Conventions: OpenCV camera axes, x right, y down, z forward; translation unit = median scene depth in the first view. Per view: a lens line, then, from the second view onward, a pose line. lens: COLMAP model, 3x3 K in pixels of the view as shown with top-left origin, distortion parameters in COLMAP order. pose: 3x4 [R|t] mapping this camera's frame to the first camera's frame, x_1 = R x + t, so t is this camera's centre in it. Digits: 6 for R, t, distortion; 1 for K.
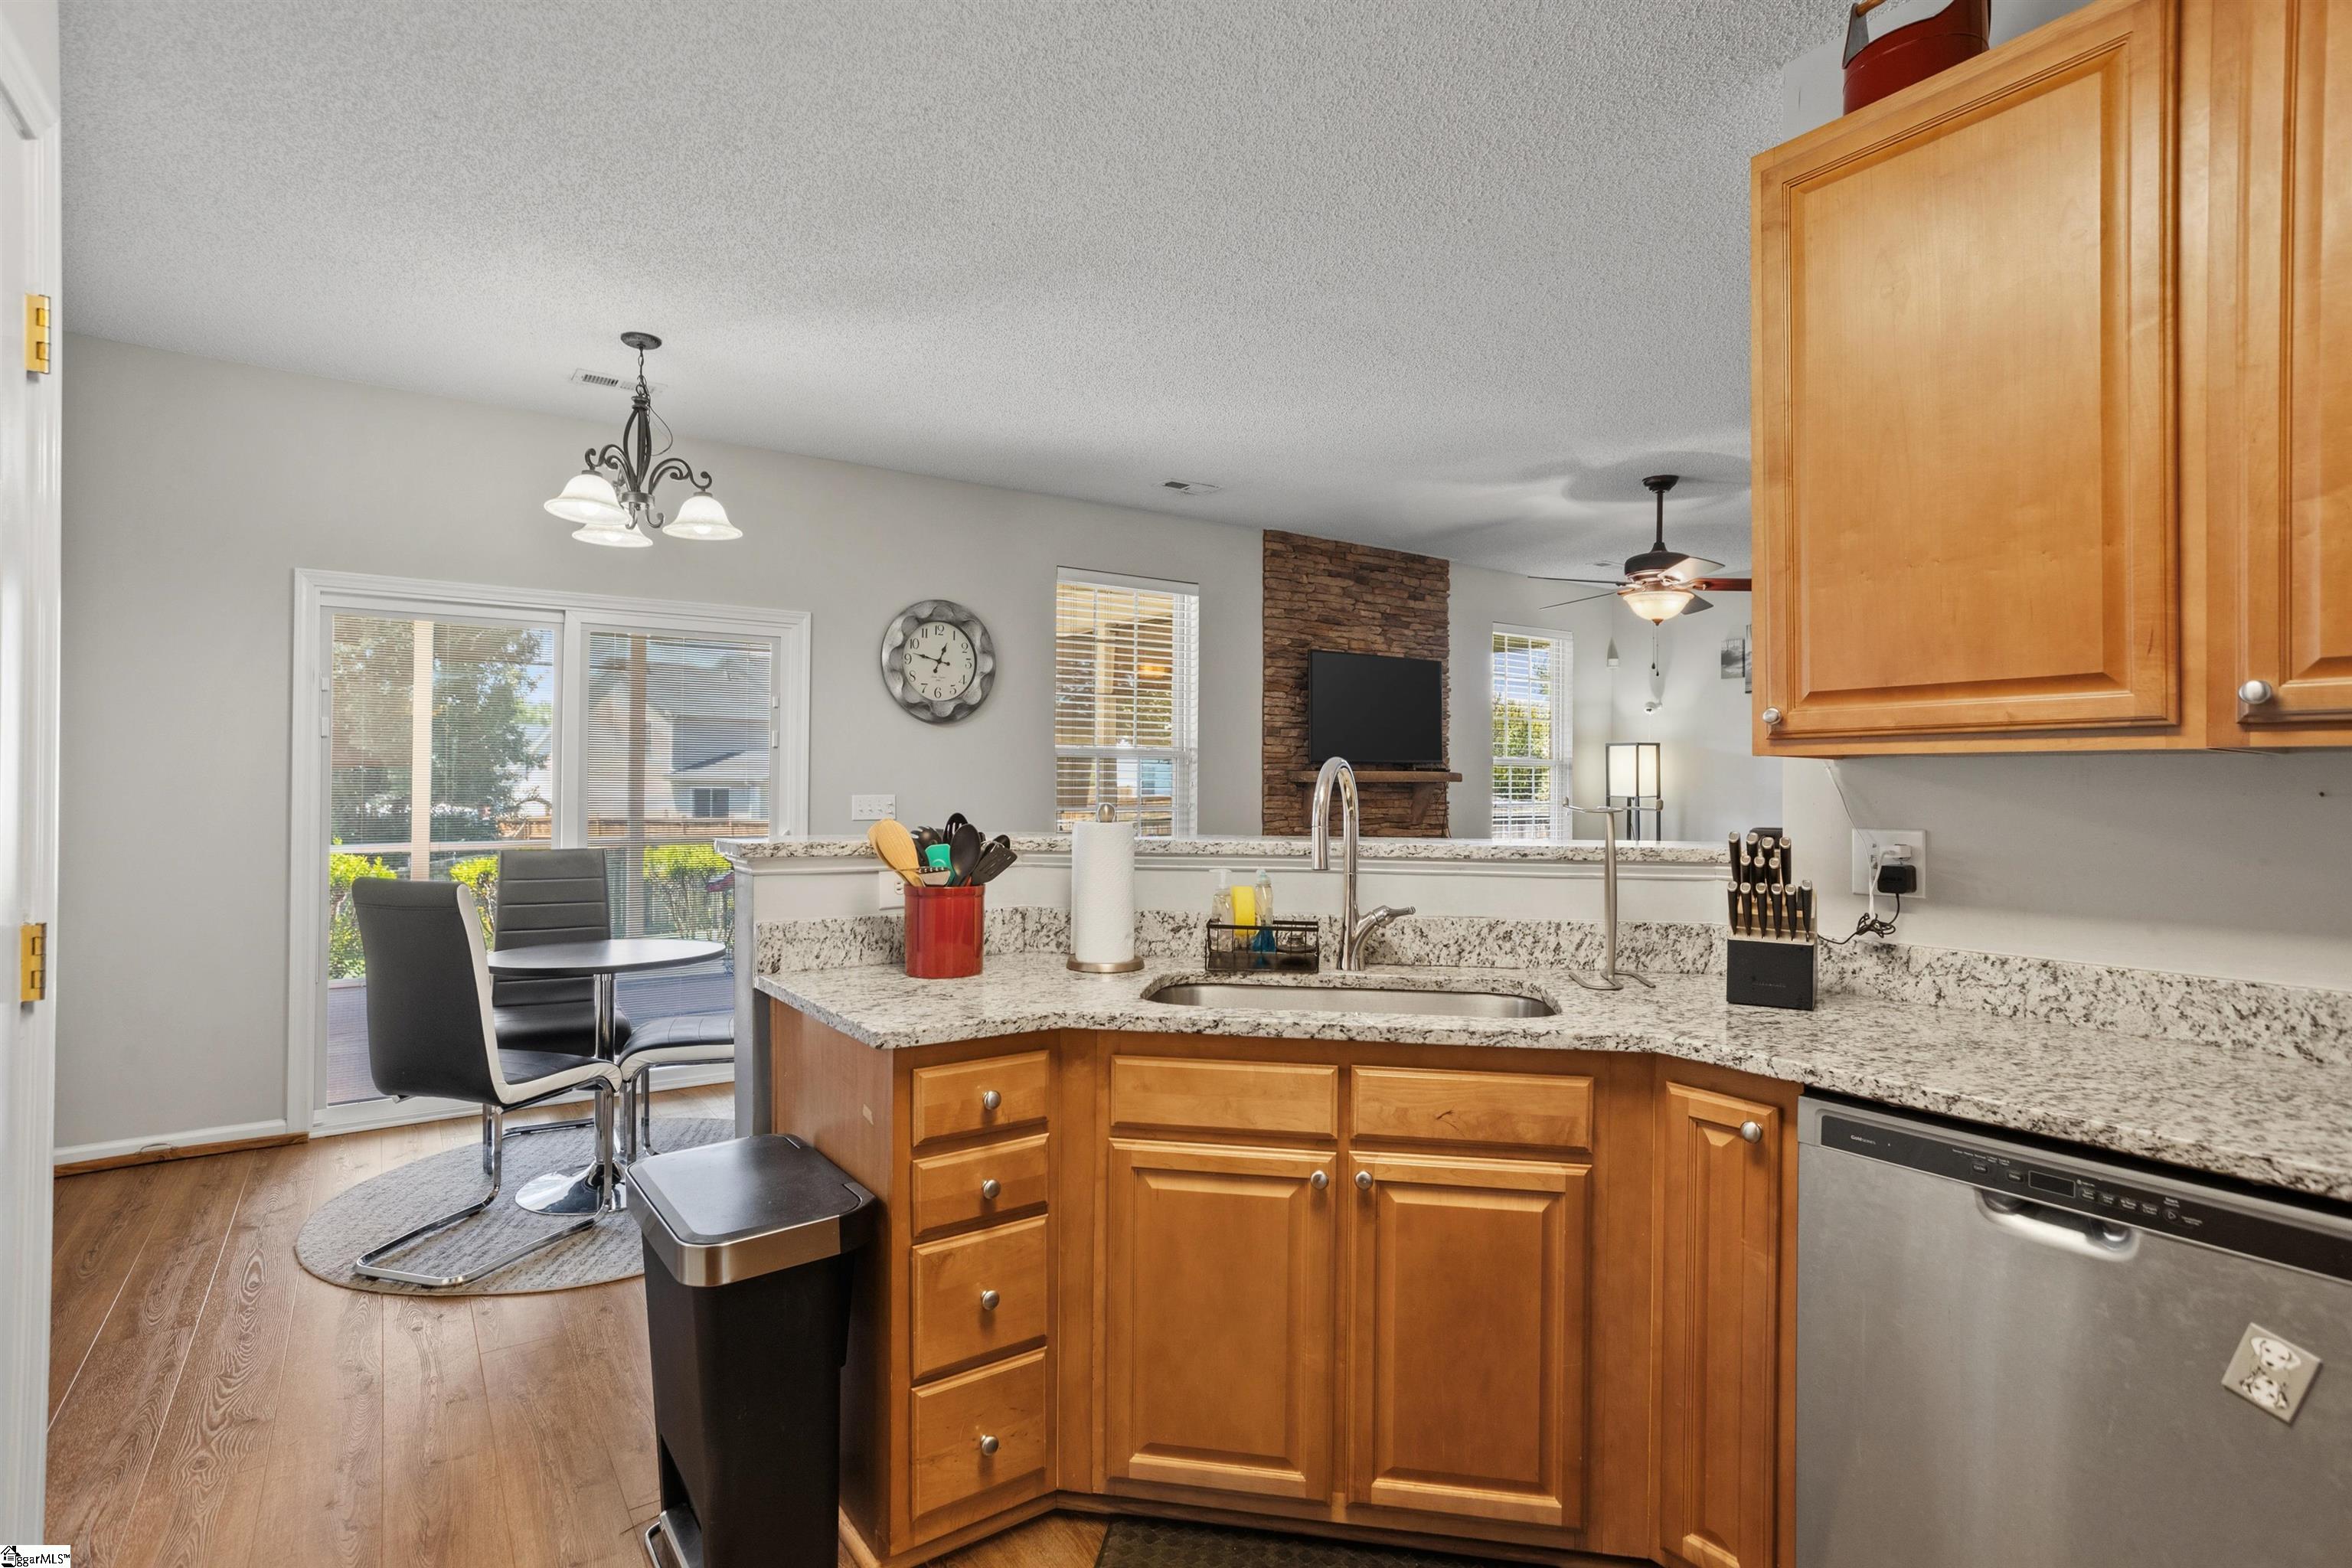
lens RADIAL K [[1136.2, 0, 1174.7], [0, 1136.2, 781.2], [0, 0, 1]] dist [-0.012873, 0.002578]
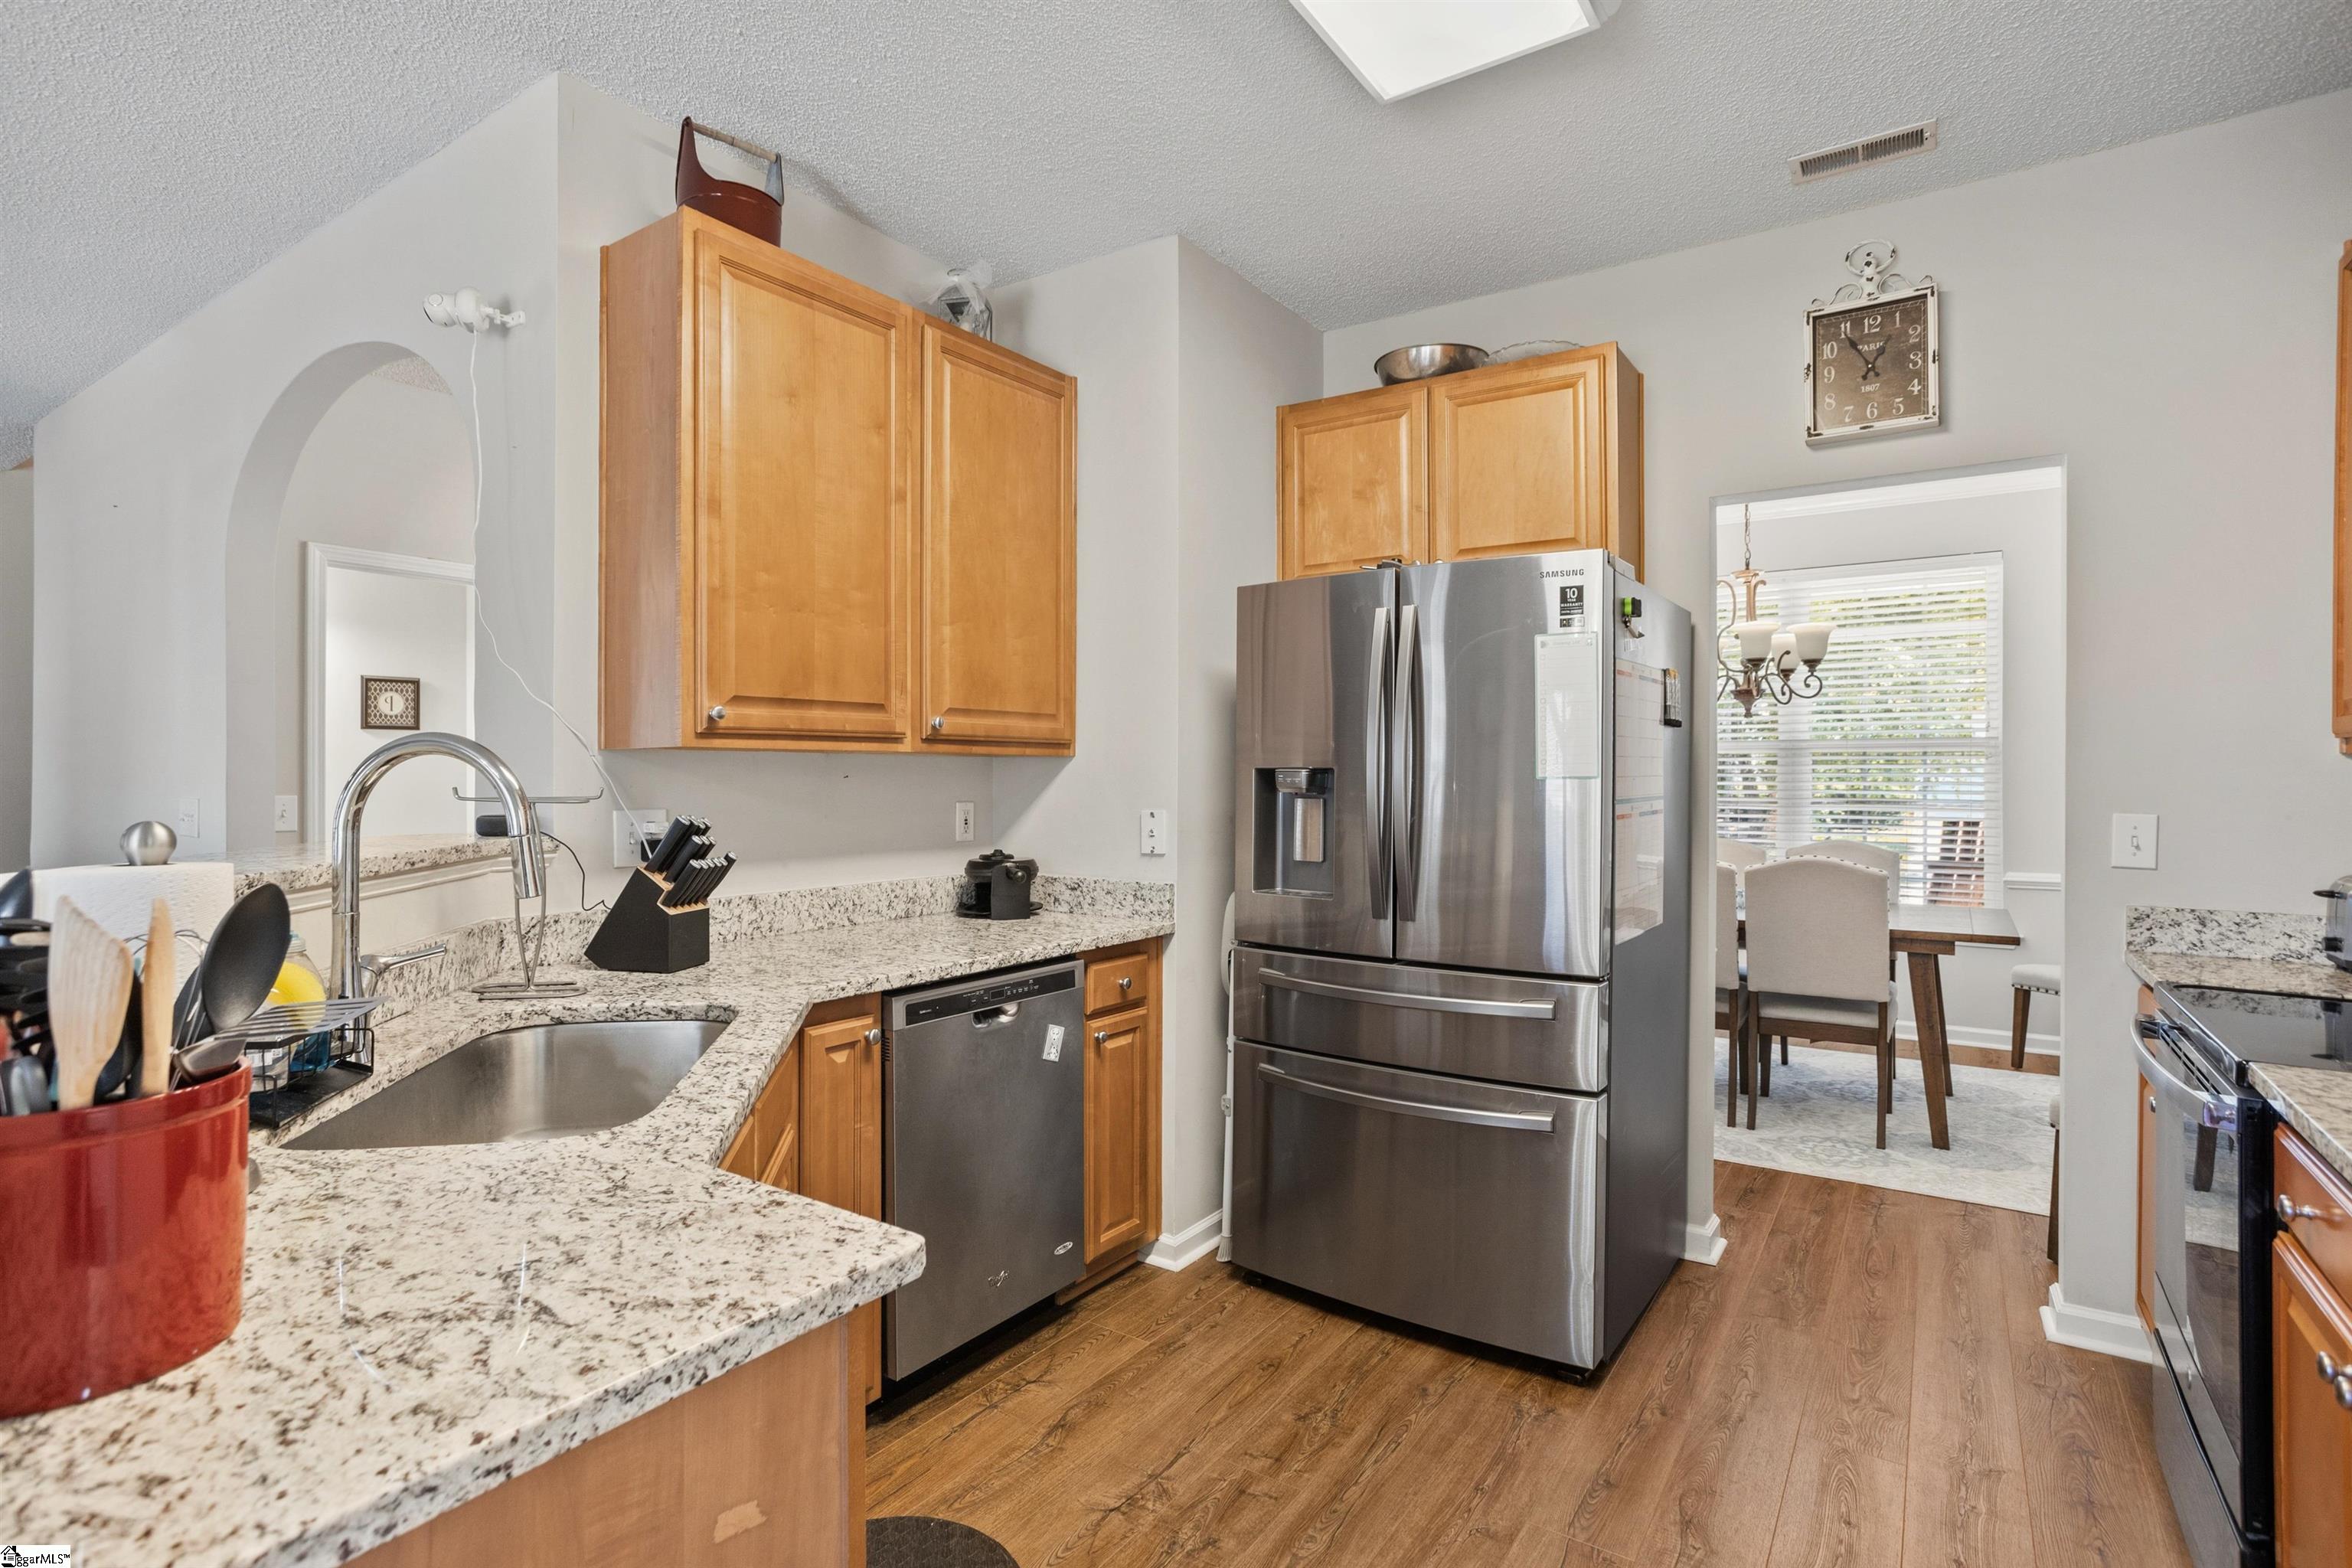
lens RADIAL K [[1136.2, 0, 1175.7], [0, 1136.2, 780.1], [0, 0, 1]] dist [-0.012873, 0.002578]
pose [[-0.338628, -0.013874, 0.940818, -0.862726], [-0.010484, 0.999885, 0.010972, -0.007986], [-0.940862, -0.006149, -0.338734, 1.135311]]
